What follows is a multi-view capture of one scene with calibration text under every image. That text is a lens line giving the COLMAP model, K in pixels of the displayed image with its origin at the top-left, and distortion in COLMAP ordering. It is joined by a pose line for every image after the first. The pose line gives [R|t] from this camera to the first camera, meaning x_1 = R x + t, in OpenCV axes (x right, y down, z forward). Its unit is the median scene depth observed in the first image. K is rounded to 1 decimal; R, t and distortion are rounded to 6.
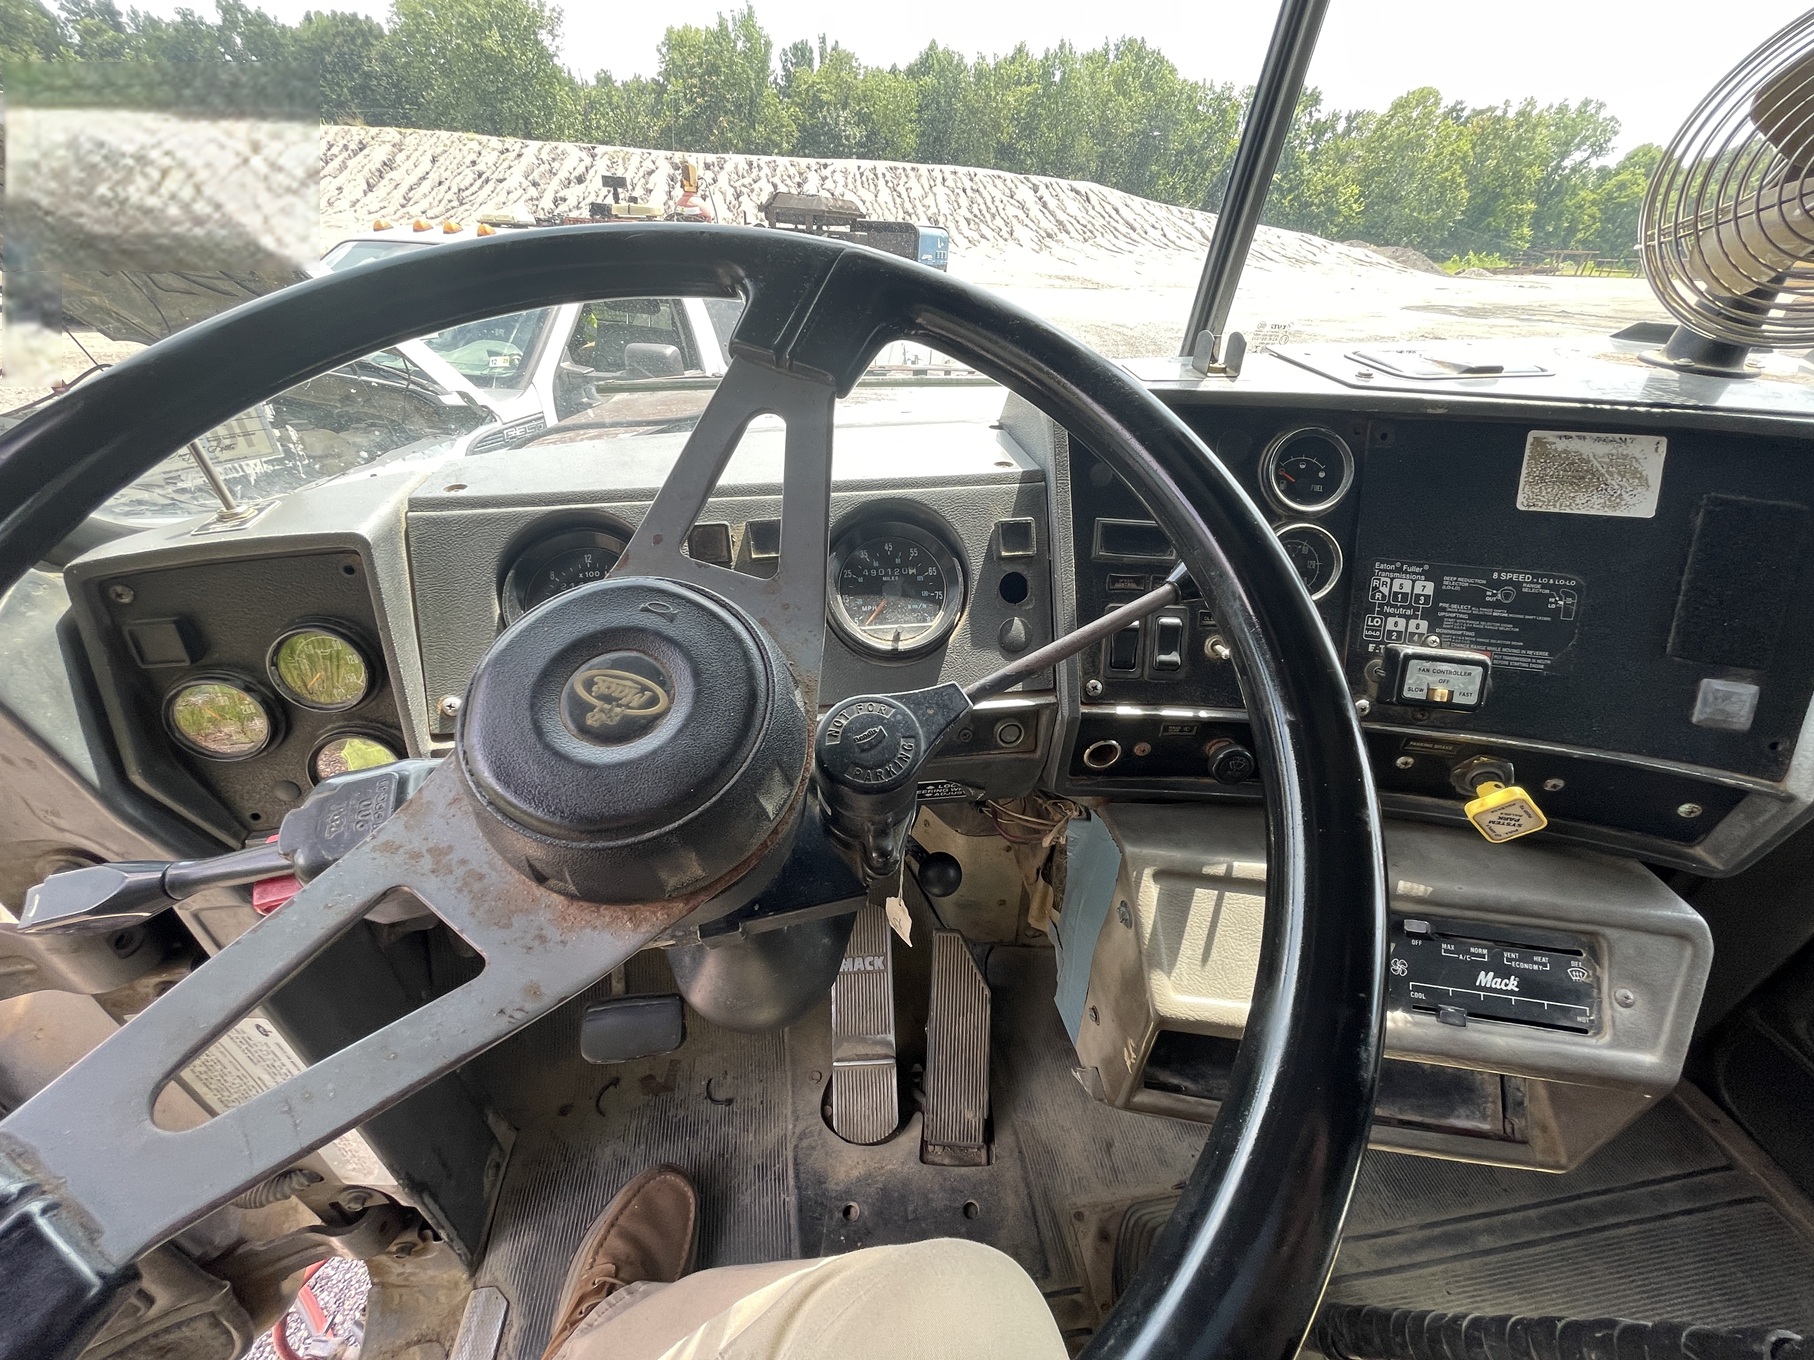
lens RADIAL K [[720.1, 0, 906.2], [0, 720.1, 682.0], [0, 0, 1]] dist [-0.002830, -0.000836]
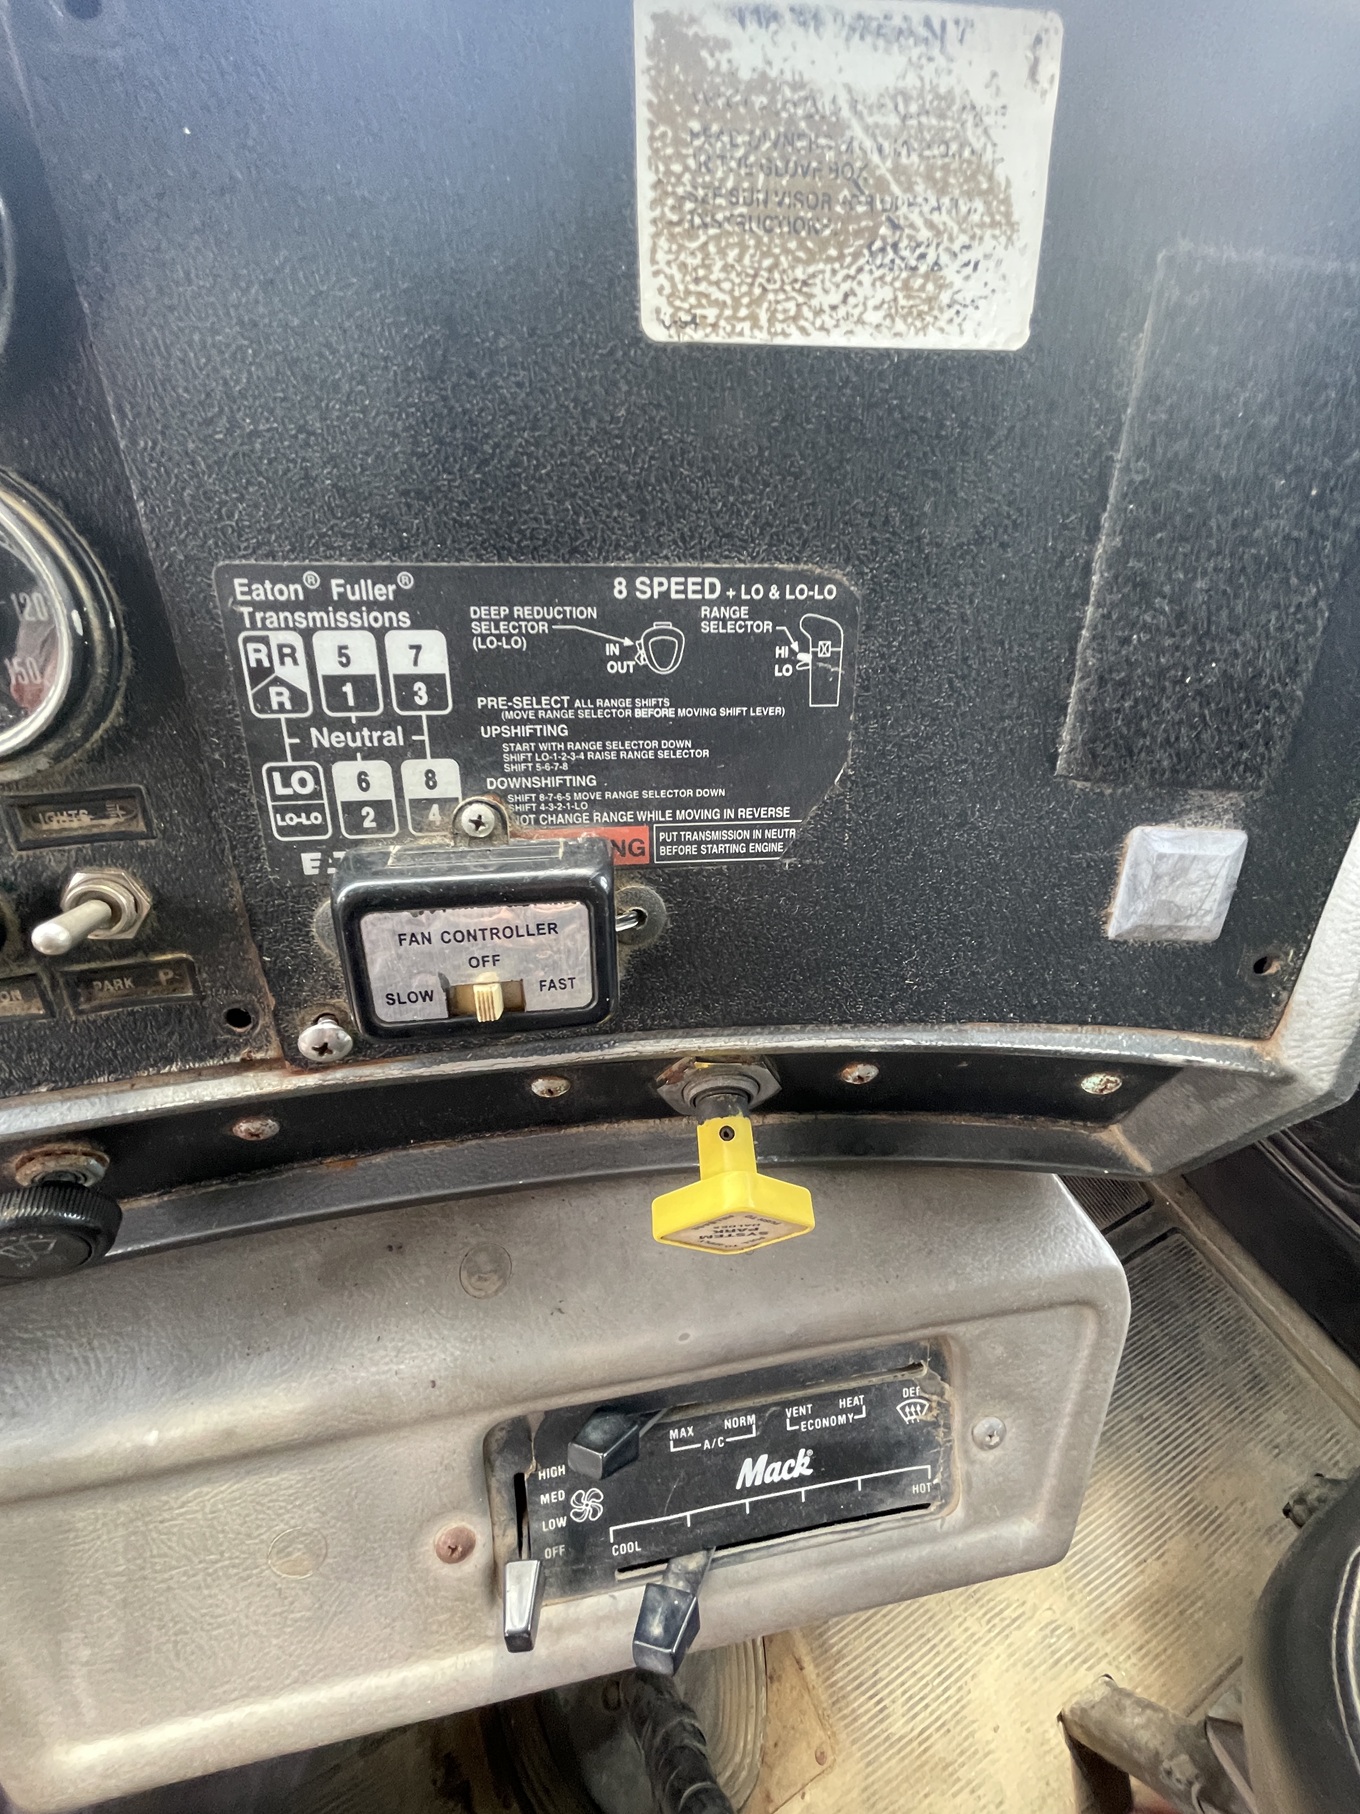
lens RADIAL K [[720.1, 0, 684.1], [0, 720.1, 907.2], [0, 0, 1]] dist [-0.002830, -0.000836]
pose [[0.949603, -0.203068, 0.238782, 0.738006], [0.133062, 0.950882, 0.279495, -0.099035], [-0.283810, -0.233637, 0.929982, 0.659838]]
